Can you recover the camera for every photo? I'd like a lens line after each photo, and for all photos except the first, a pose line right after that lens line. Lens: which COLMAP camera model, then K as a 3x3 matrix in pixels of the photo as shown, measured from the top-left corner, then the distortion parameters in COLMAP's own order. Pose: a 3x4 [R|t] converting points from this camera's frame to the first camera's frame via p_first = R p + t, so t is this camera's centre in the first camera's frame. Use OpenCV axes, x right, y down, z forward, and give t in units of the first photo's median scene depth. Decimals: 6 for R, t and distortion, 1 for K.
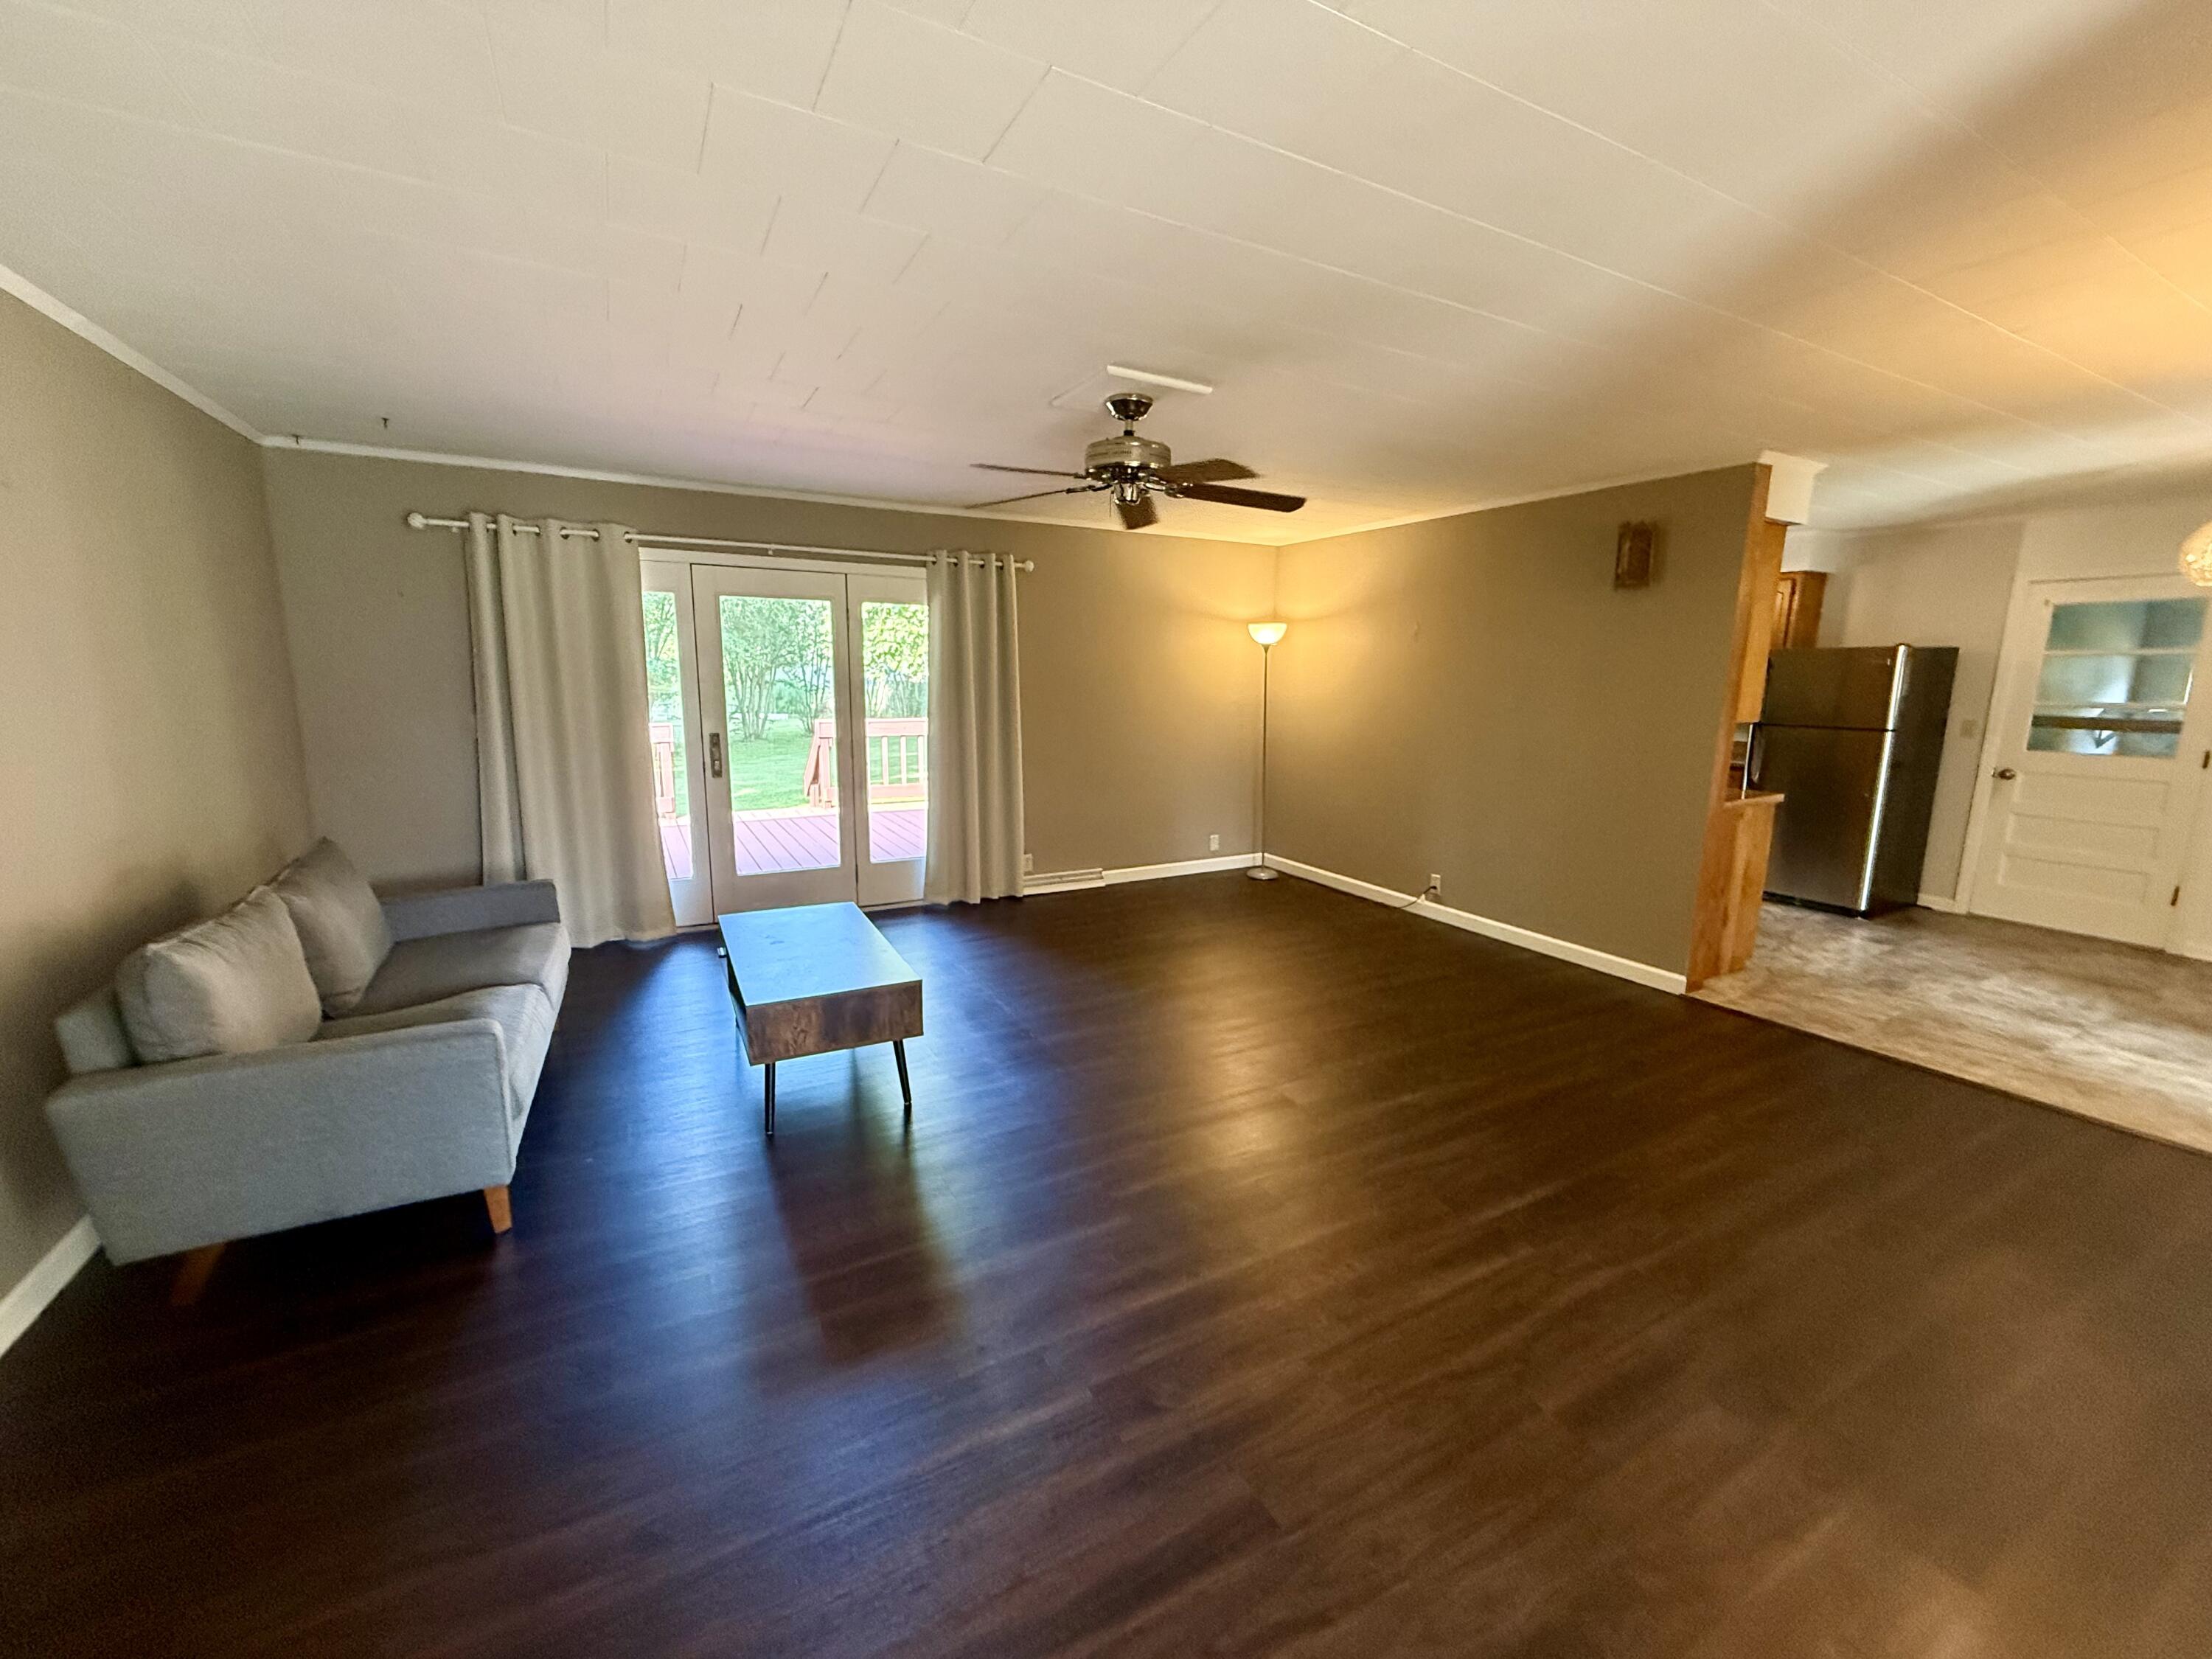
lens RADIAL K [[883.5, 0, 1106.0], [0, 883.5, 829.5], [0, 0, 1]] dist [0.003527, 0.000216]
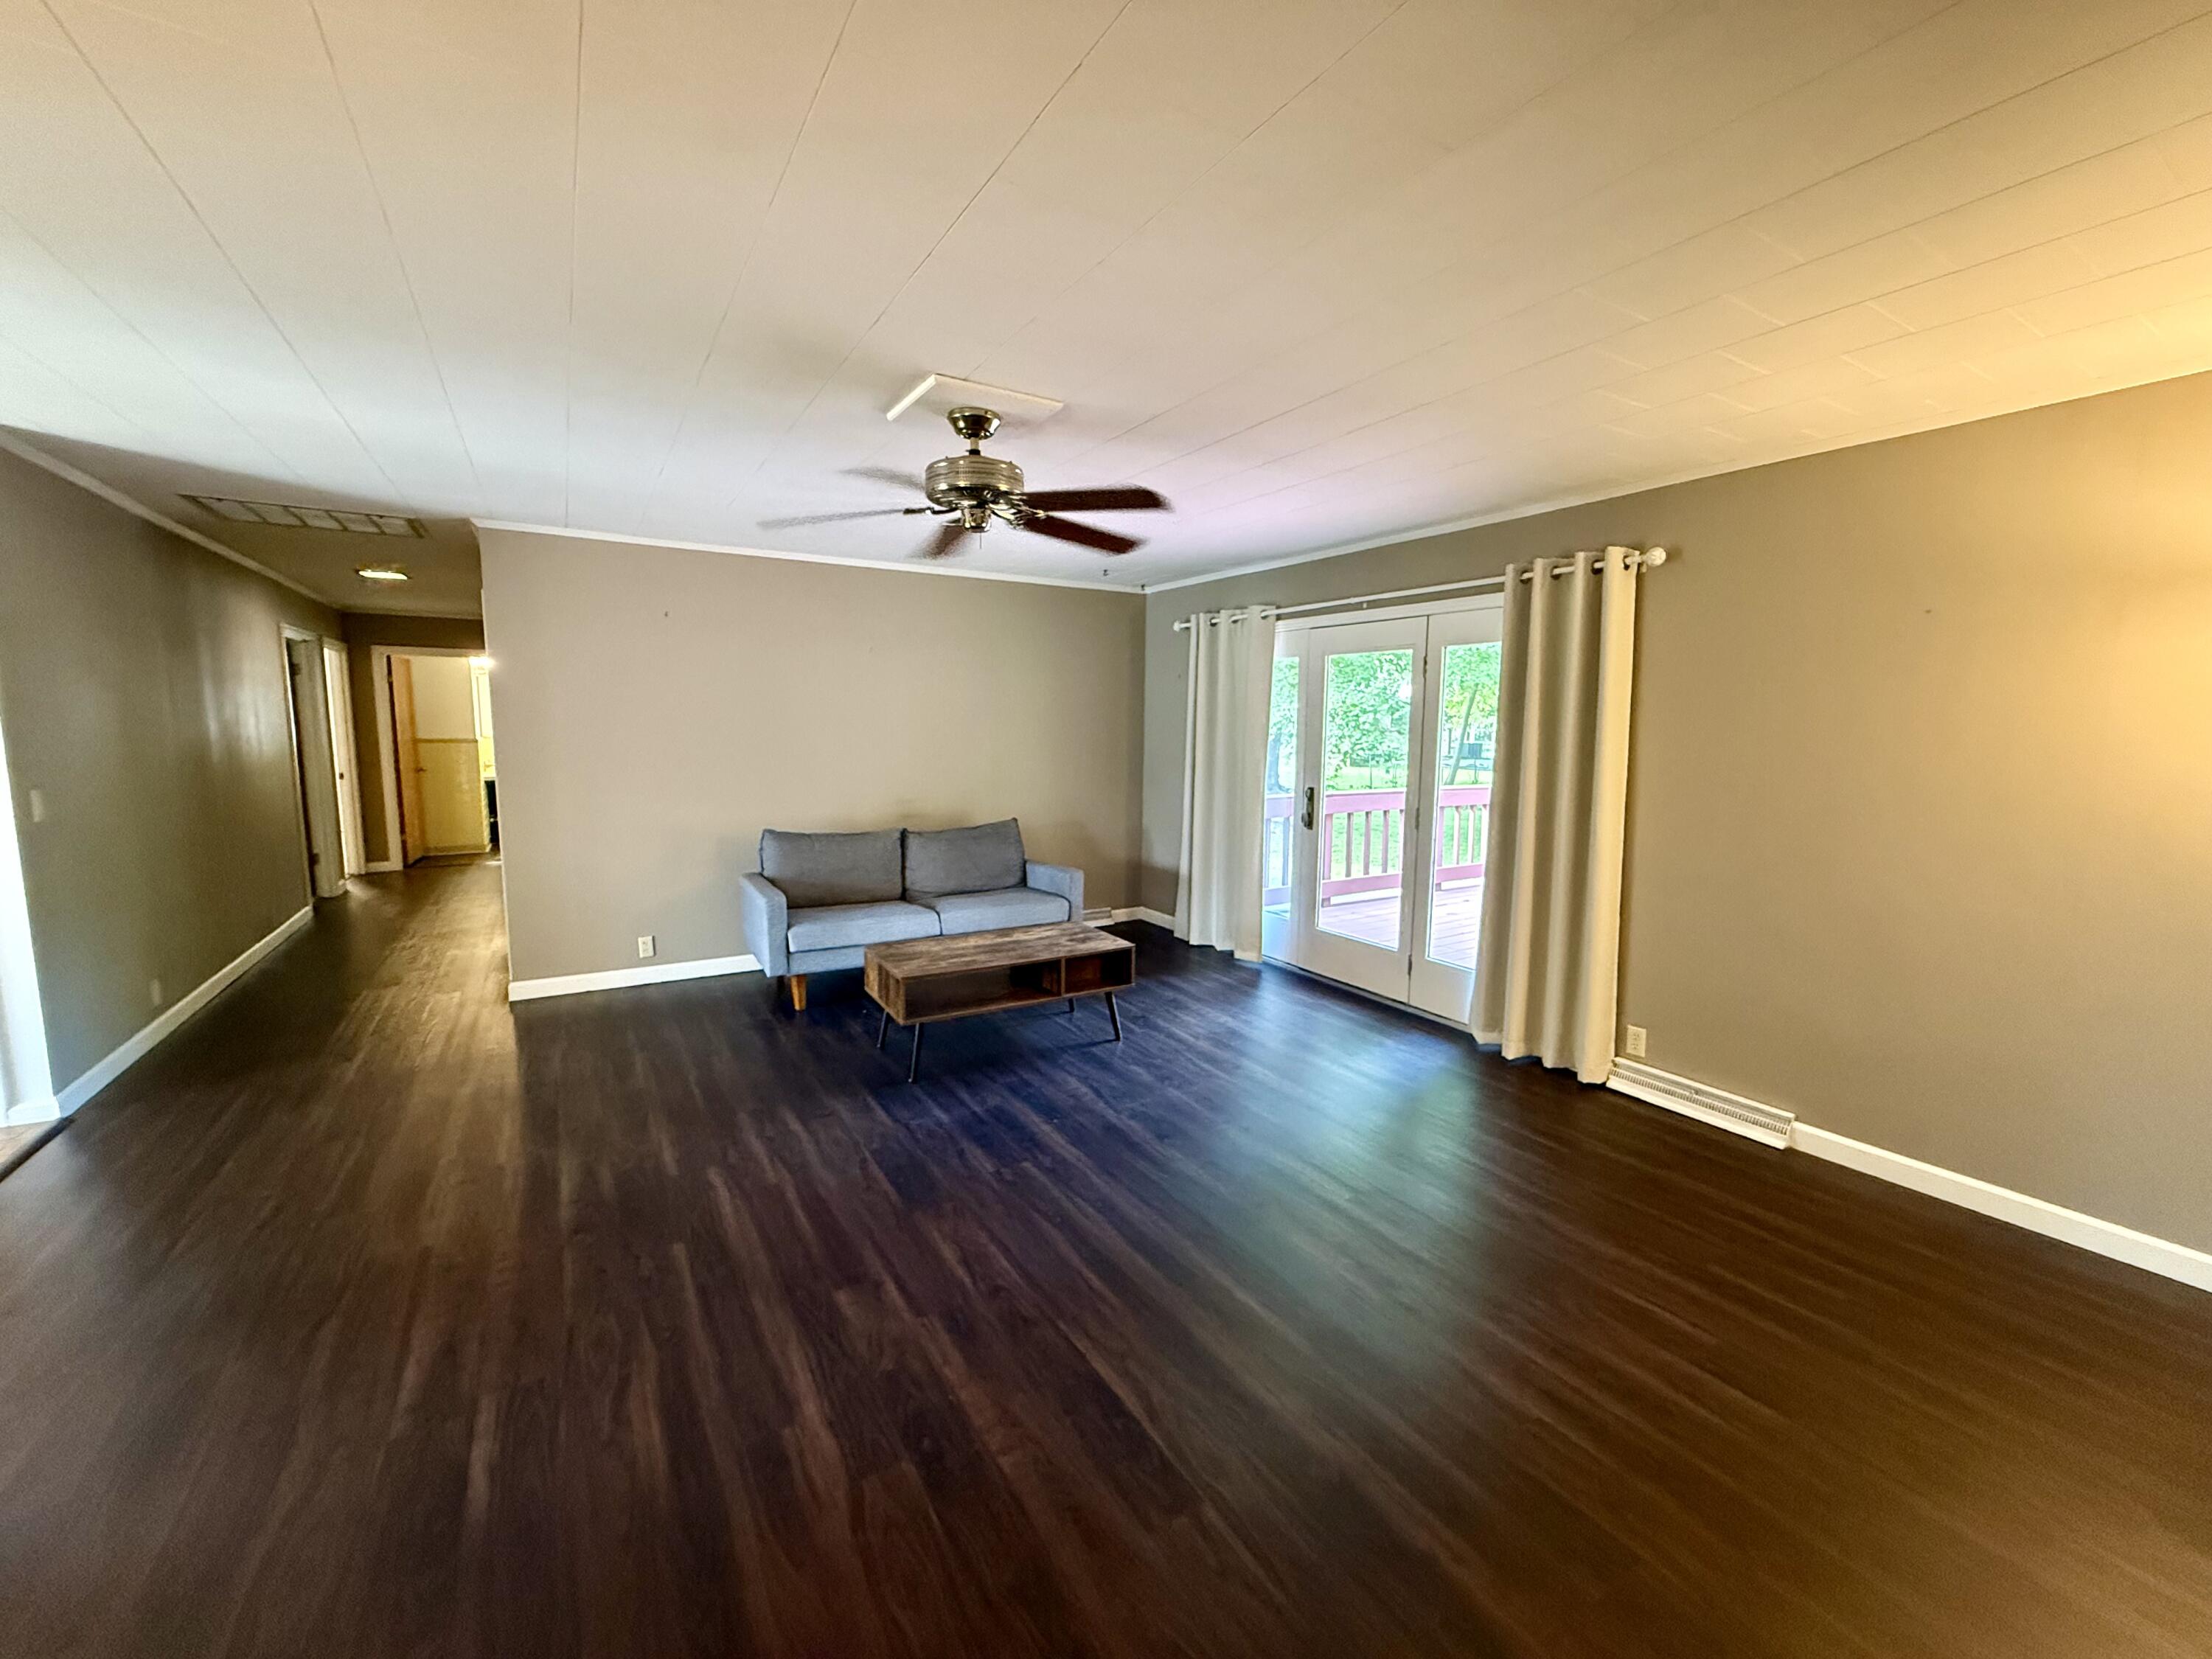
lens RADIAL K [[881.1, 0, 1109.6], [0, 881.1, 826.8], [0, 0, 1]] dist [-0.002786, -0.000124]
pose [[0.051583, 0.106728, -0.992949, 0.689090], [-0.184915, 0.978101, 0.095526, -0.138084], [0.981400, 0.178684, 0.070189, 0.825263]]
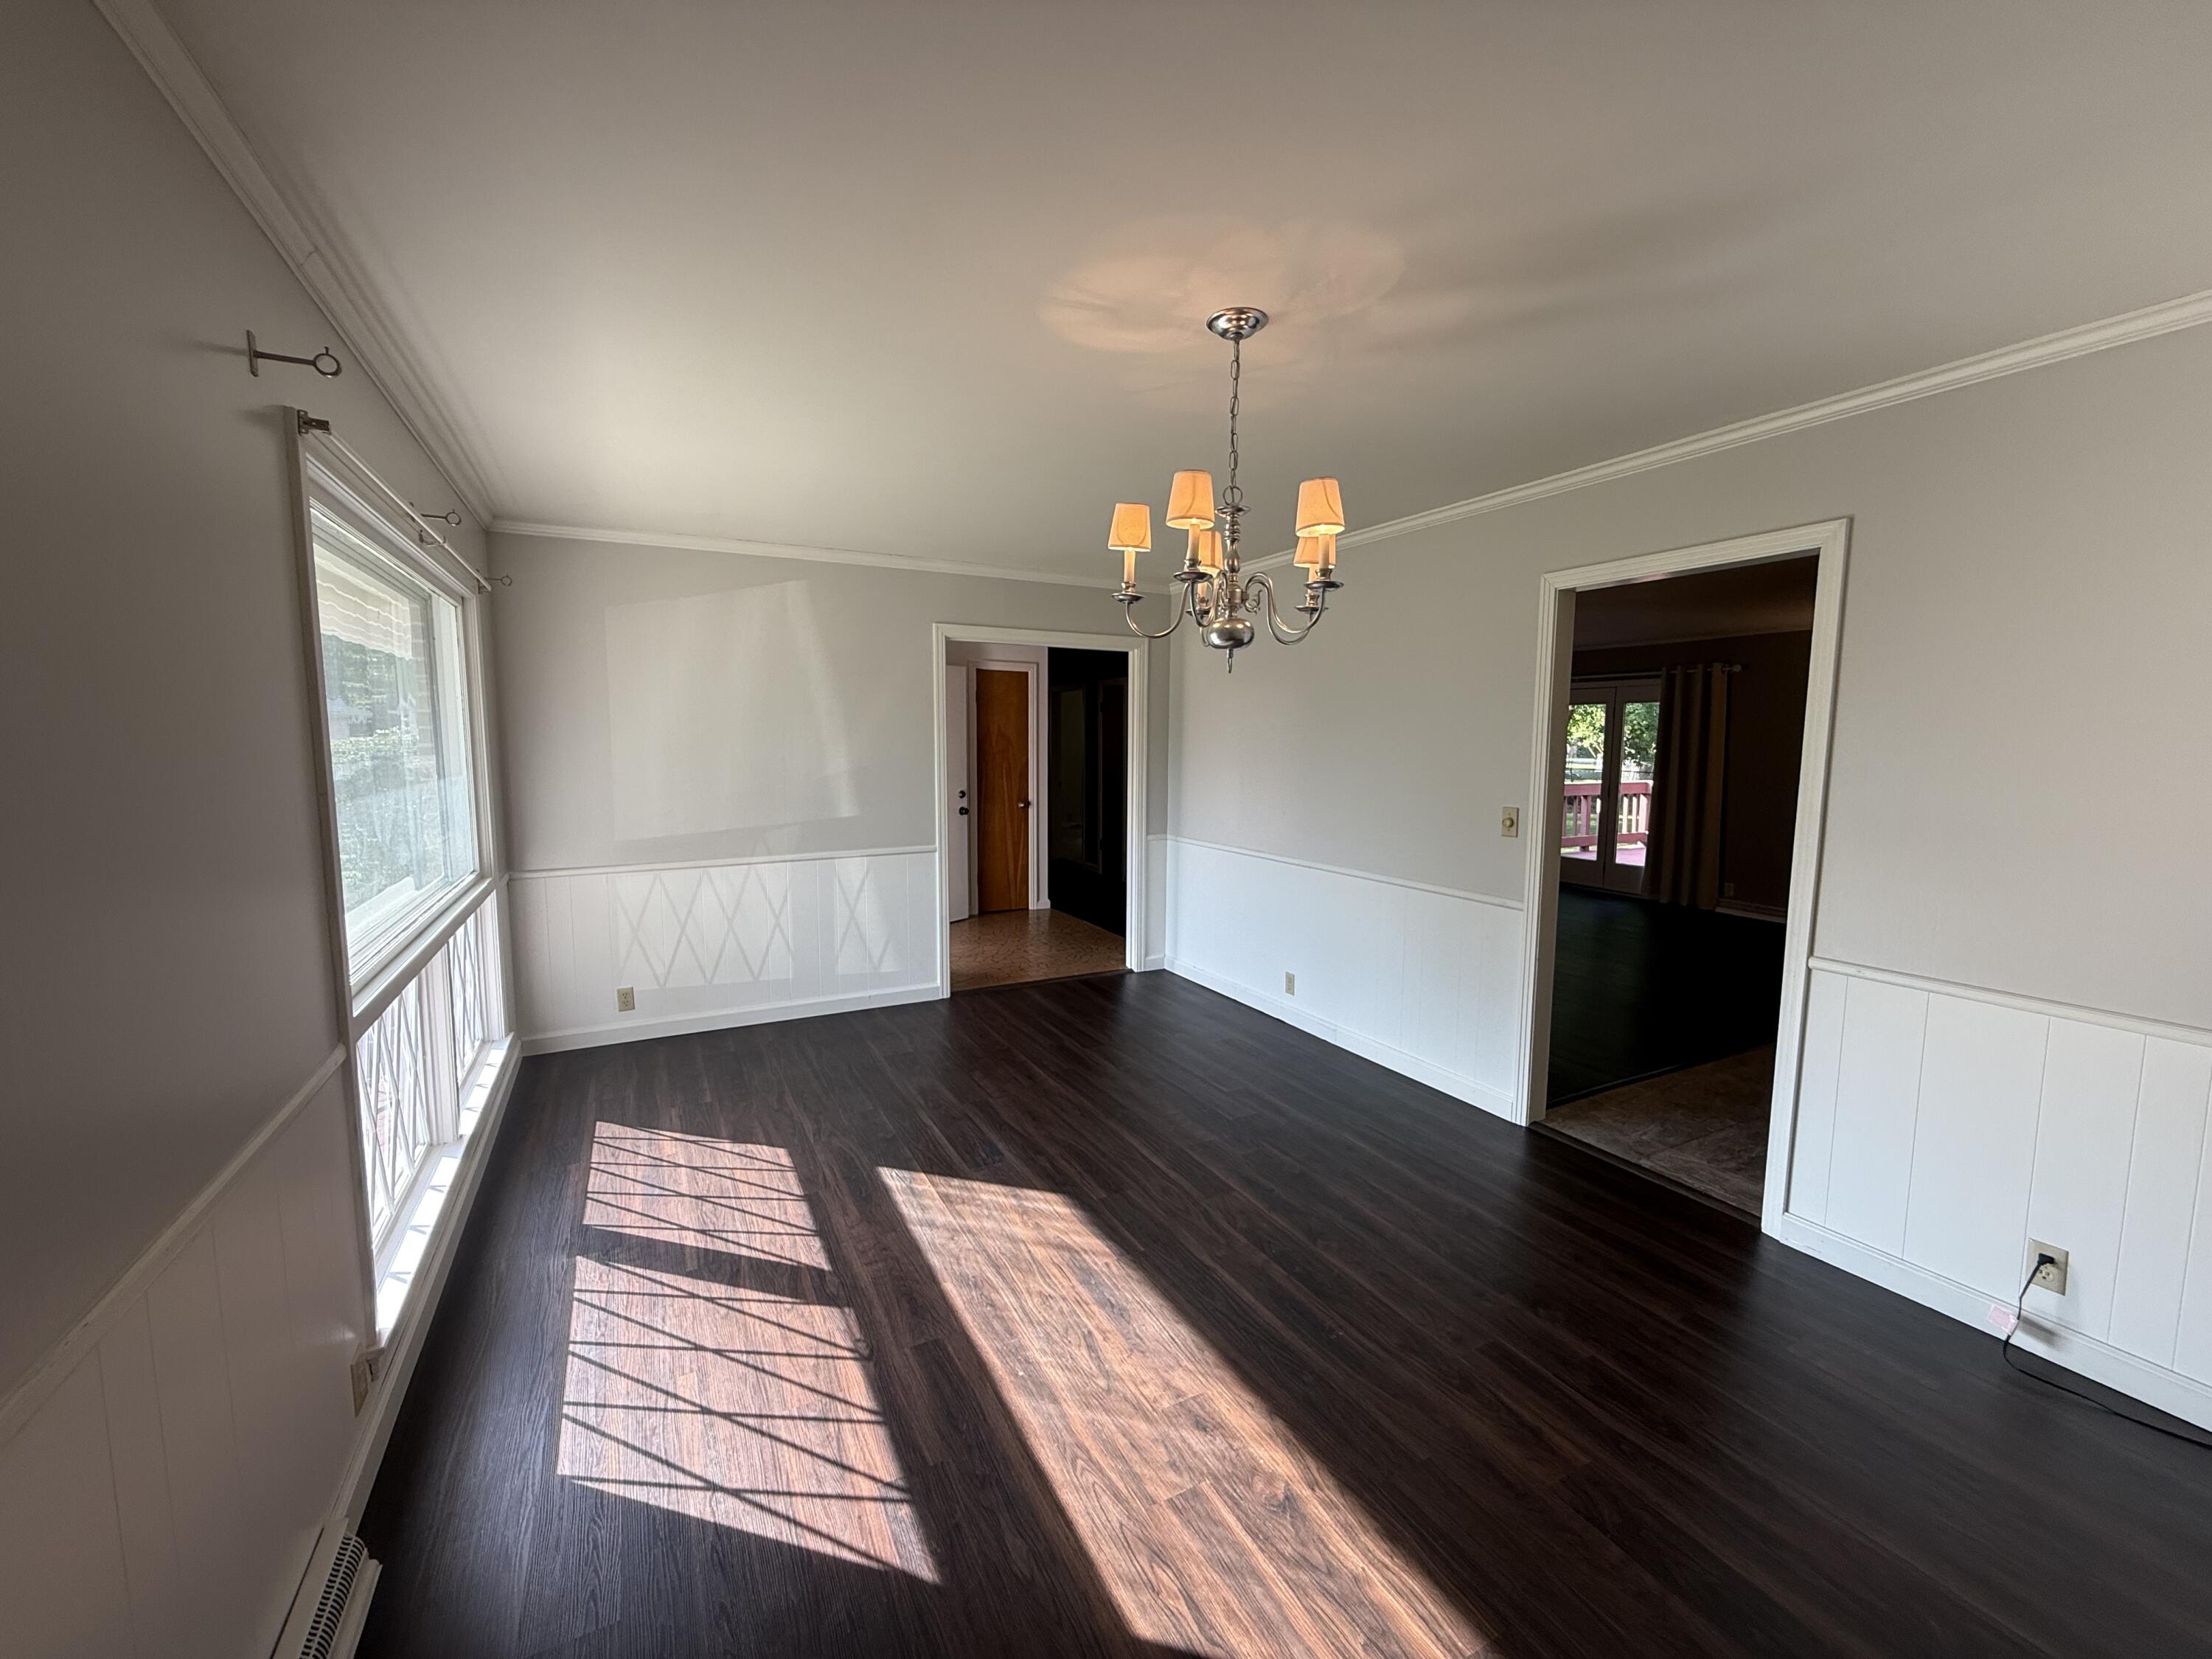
lens RADIAL K [[883.5, 0, 1106.0], [0, 883.5, 829.5], [0, 0, 1]] dist [0.003527, 0.000216]
pose [[-0.009715, 0.095297, -0.995401, 1.747622], [-0.183008, 0.978466, 0.095462, -0.008080], [0.983063, 0.183094, 0.007934, 0.098263]]
